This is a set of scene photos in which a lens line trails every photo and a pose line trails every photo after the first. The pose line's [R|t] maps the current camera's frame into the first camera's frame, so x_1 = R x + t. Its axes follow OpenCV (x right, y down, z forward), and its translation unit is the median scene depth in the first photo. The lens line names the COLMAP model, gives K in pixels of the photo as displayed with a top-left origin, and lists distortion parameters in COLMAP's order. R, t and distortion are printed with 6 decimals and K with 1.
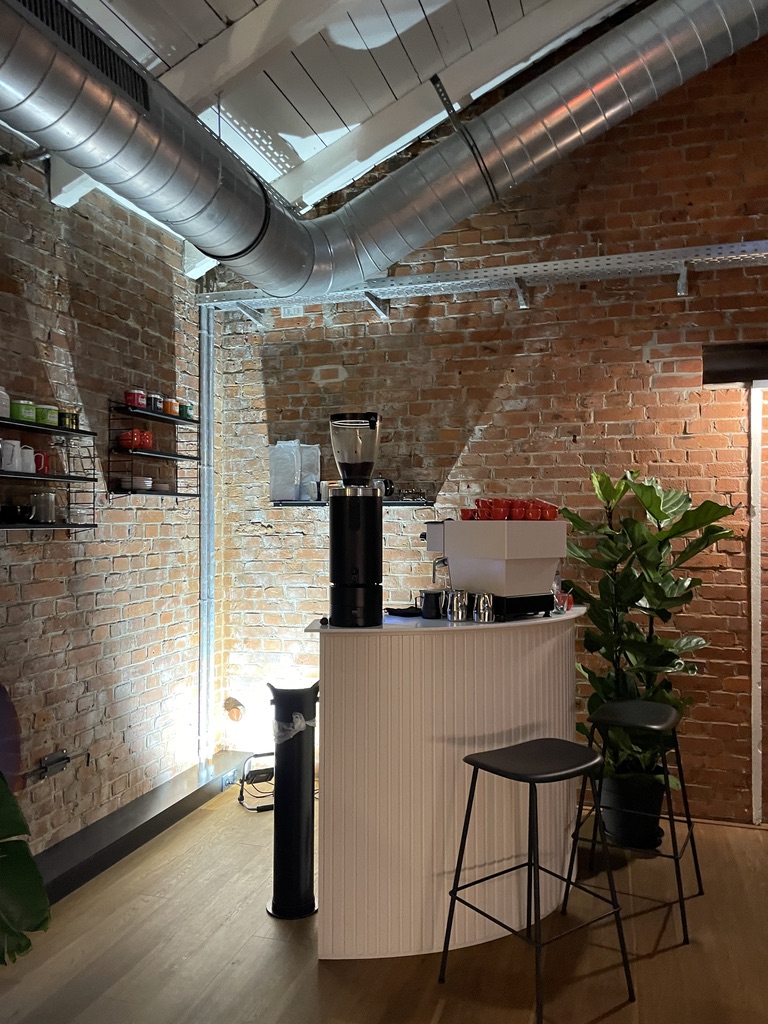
lens RADIAL K [[776.6, 0, 384.7], [0, 776.6, 514.7], [0, 0, 1]] dist [0.048511, -0.003321]
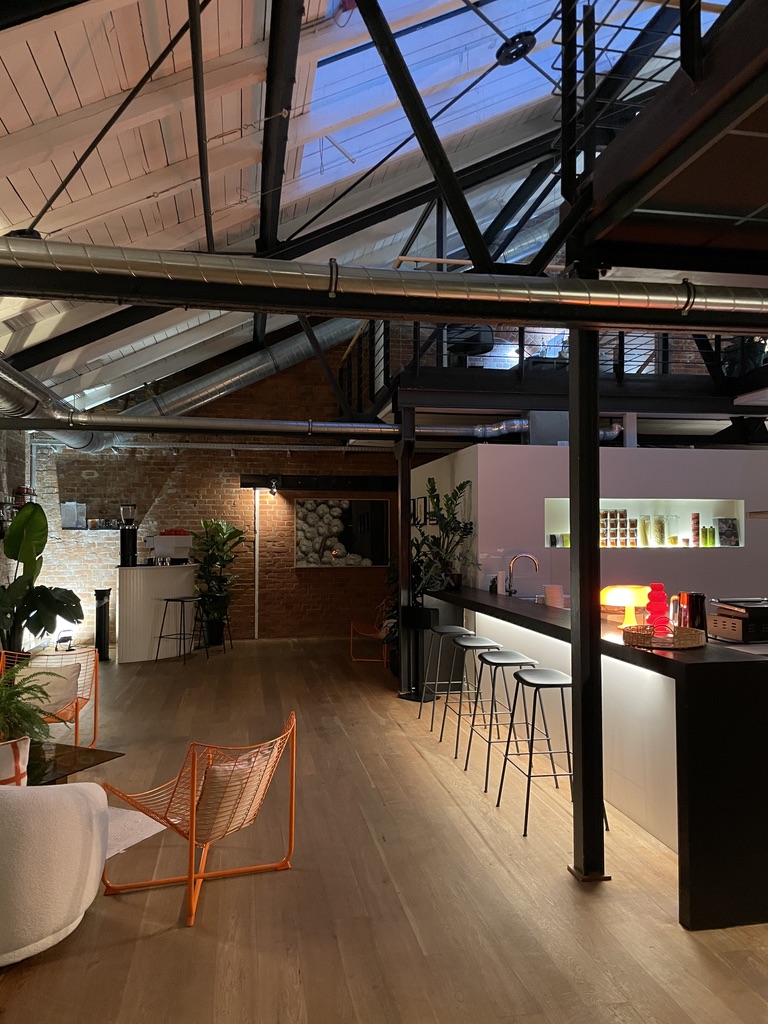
lens RADIAL K [[776.6, 0, 405.8], [0, 776.6, 526.7], [0, 0, 1]] dist [0.048511, -0.003321]
pose [[0.876027, 0.002536, 0.482255, -0.427783], [-0.000094, 0.999987, -0.005088, -0.010073], [-0.482261, 0.004412, 0.876016, -1.758706]]
